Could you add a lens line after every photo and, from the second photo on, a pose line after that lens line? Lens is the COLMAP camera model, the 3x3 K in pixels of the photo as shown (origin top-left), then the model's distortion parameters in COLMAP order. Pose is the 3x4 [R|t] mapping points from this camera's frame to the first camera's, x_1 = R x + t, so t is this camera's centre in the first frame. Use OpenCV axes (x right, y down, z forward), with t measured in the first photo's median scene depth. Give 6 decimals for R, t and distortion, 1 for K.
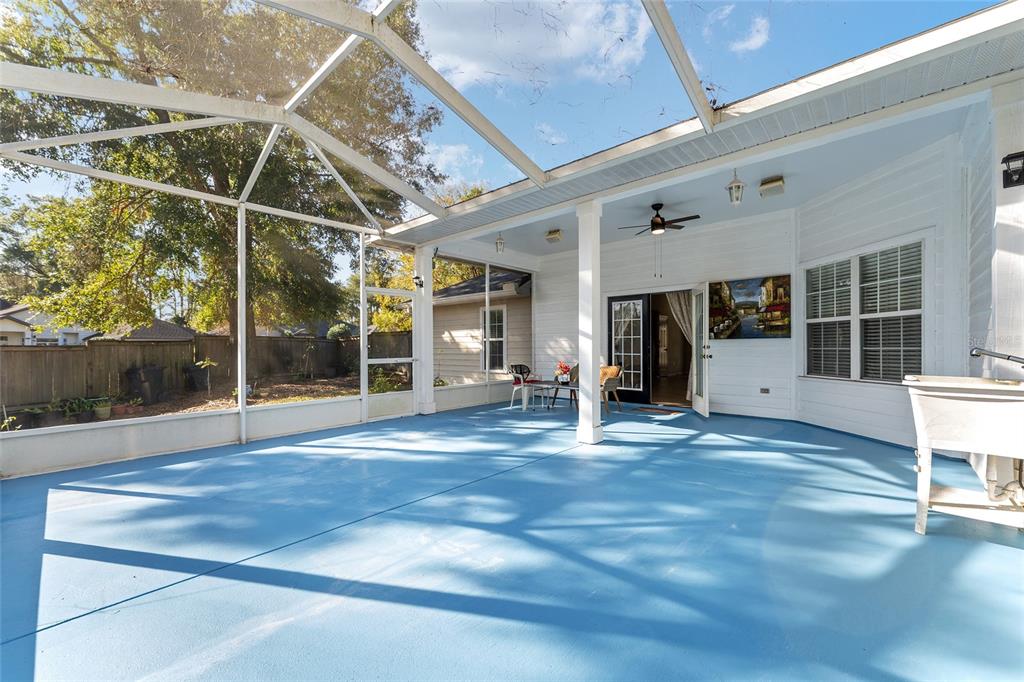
lens RADIAL K [[406.4, 0, 510.4], [0, 406.4, 344.1], [0, 0, 1]] dist [-0.002172, -0.000632]
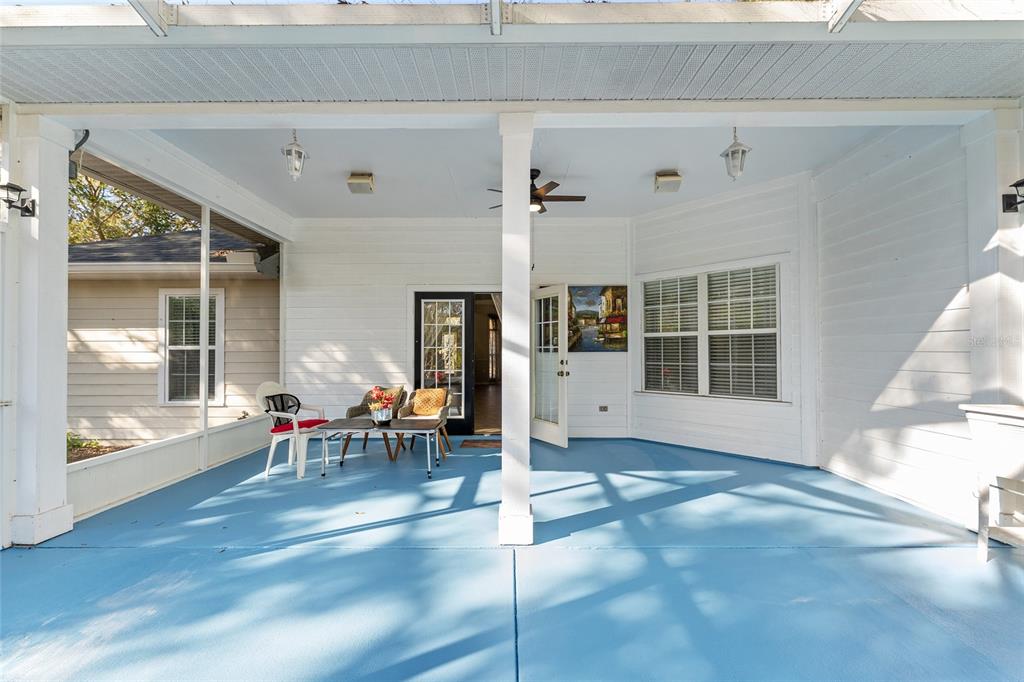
lens RADIAL K [[406.4, 0, 511.6], [0, 406.4, 346.2], [0, 0, 1]] dist [-0.002172, -0.000632]
pose [[0.744291, 0.012864, 0.667732, -0.158366], [-0.005832, 0.999902, -0.012763, -0.014907], [-0.667830, 0.005605, 0.744292, 0.483447]]
